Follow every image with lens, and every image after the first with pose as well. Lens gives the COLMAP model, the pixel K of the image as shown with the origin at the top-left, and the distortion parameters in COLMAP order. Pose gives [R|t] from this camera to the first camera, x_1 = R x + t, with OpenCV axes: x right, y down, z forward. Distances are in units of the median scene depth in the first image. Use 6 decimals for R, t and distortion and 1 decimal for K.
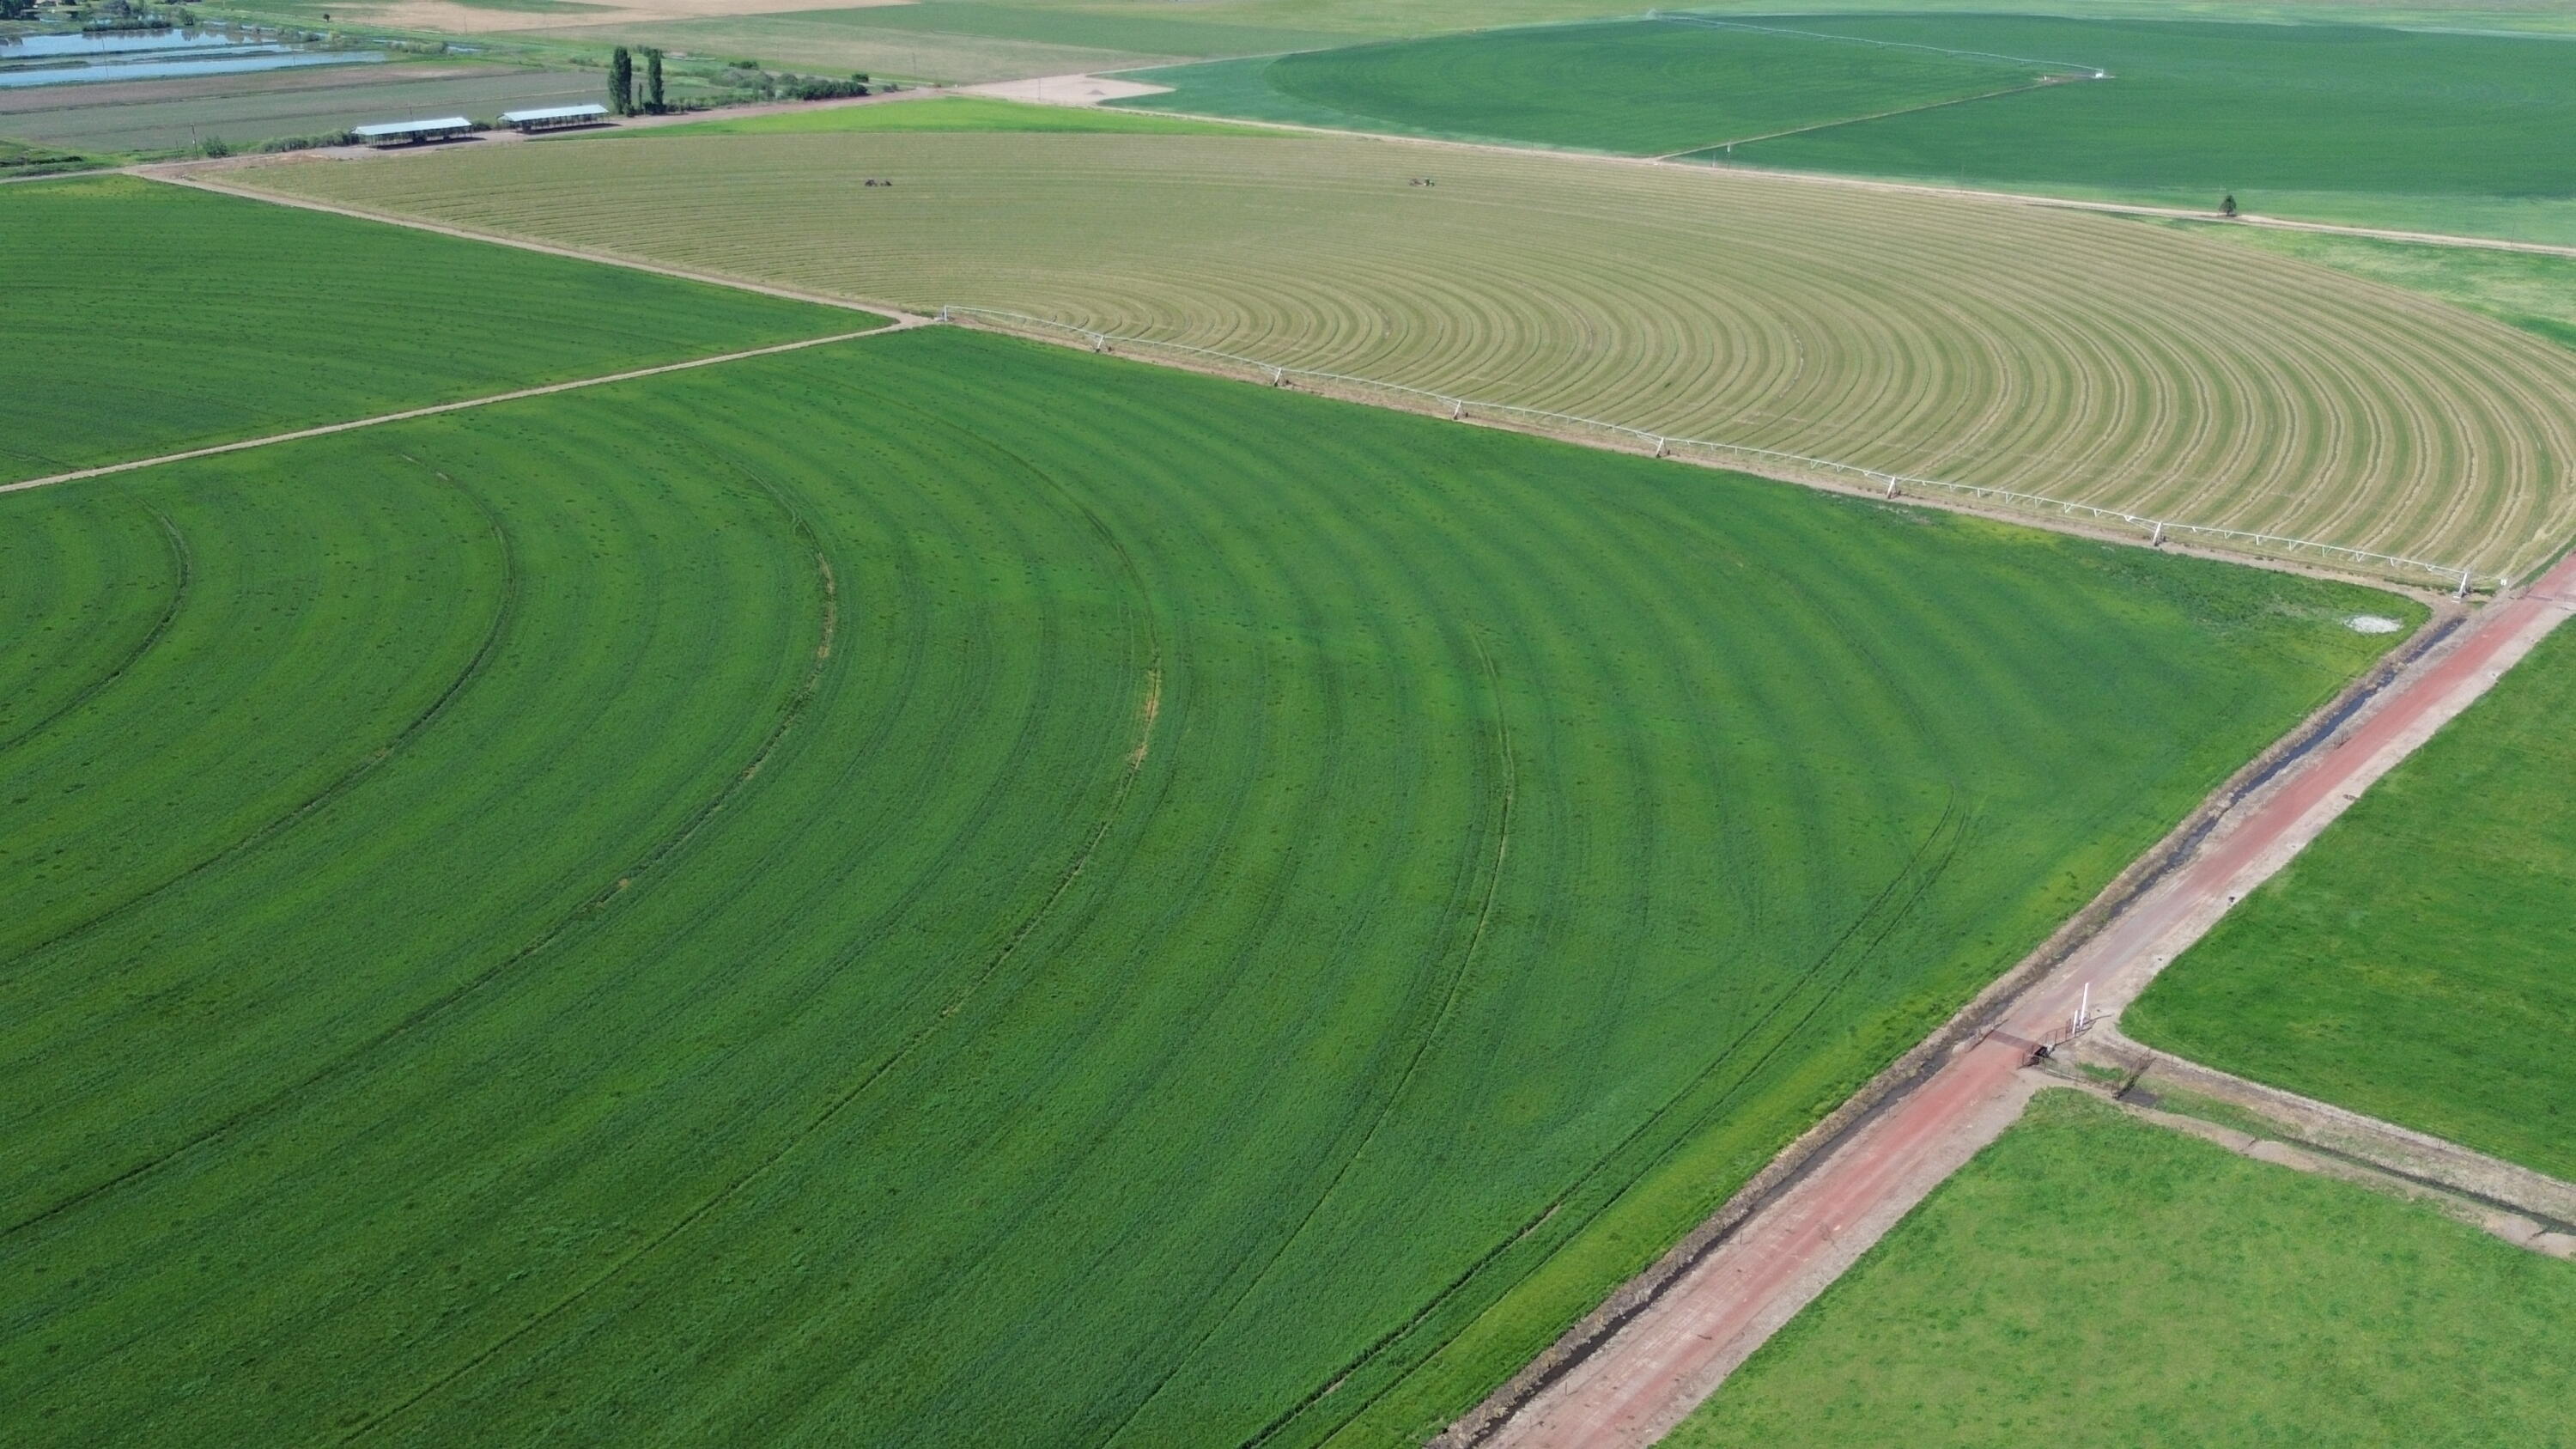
lens RADIAL K [[1818.0, 0, 1288.2], [0, 1818.0, 718.1], [0, 0, 1]] dist [0.058588, -0.061005]
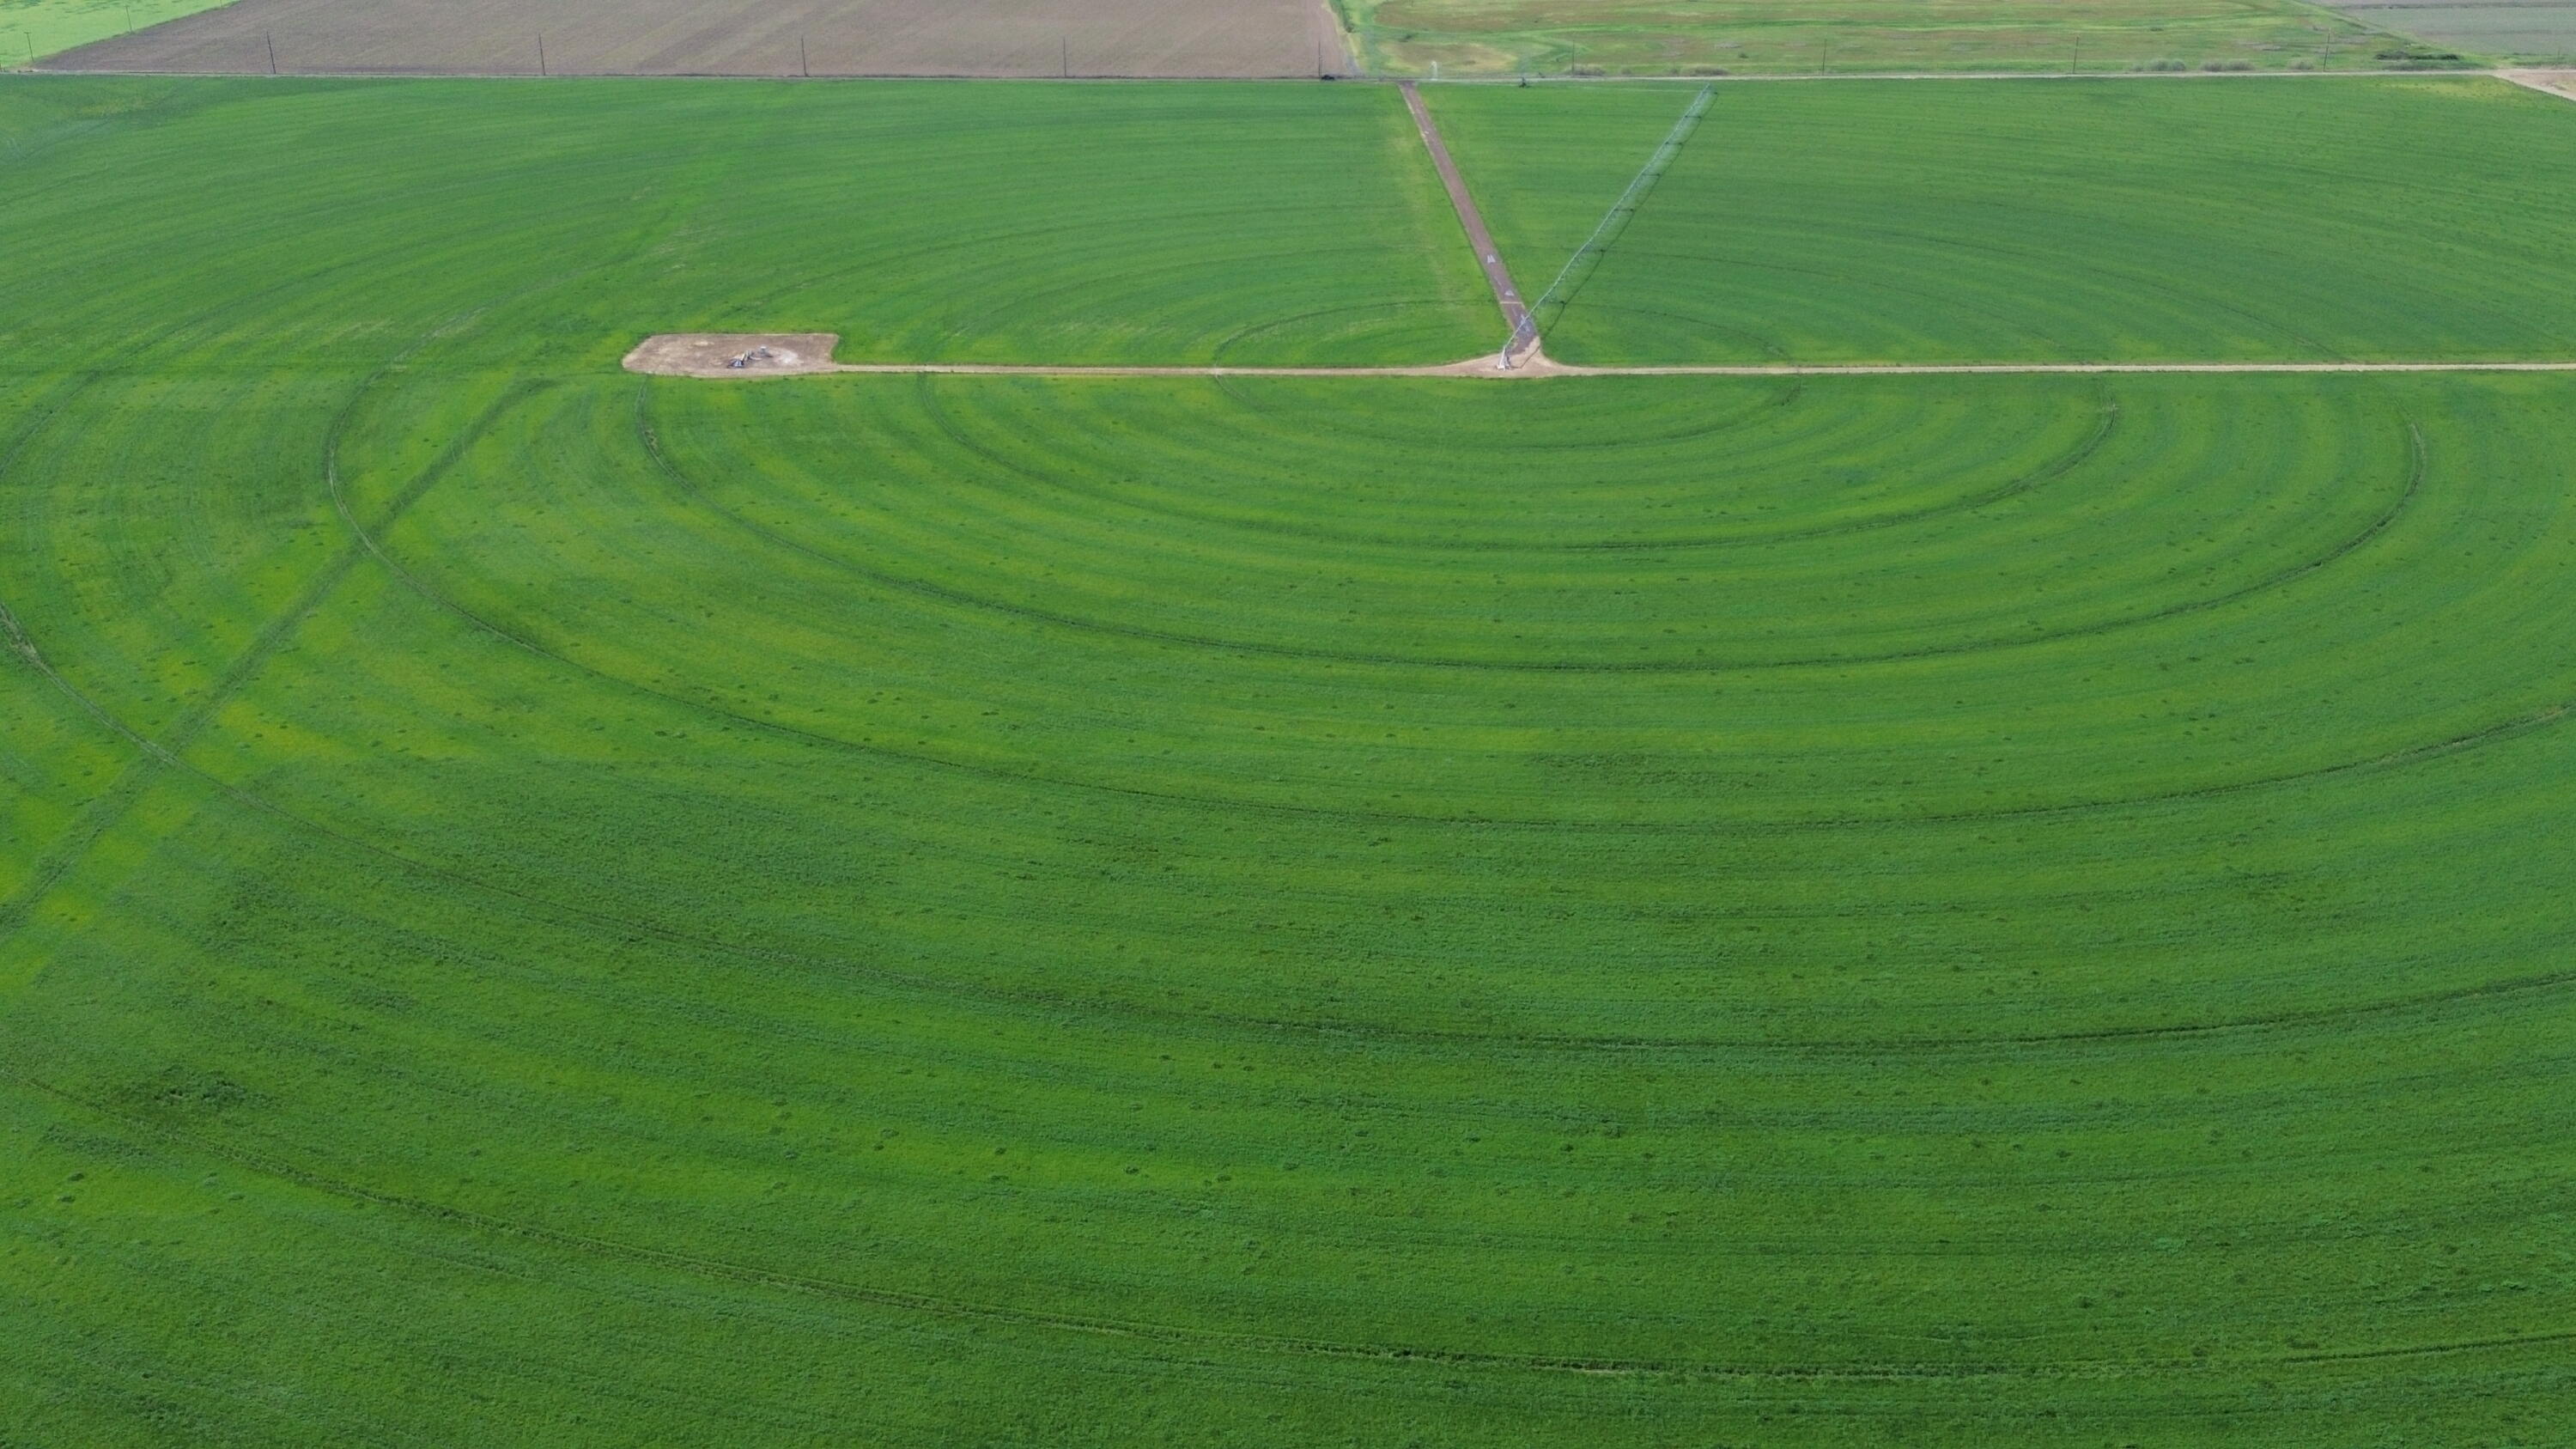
lens RADIAL K [[1818.0, 0, 1288.2], [0, 1818.0, 718.1], [0, 0, 1]] dist [0.058588, -0.061005]
pose [[0.763433, 0.295854, -0.574143, -0.455720], [-0.279785, 0.952674, 0.118882, 0.093989], [0.582143, 0.069879, 0.810078, -0.147659]]
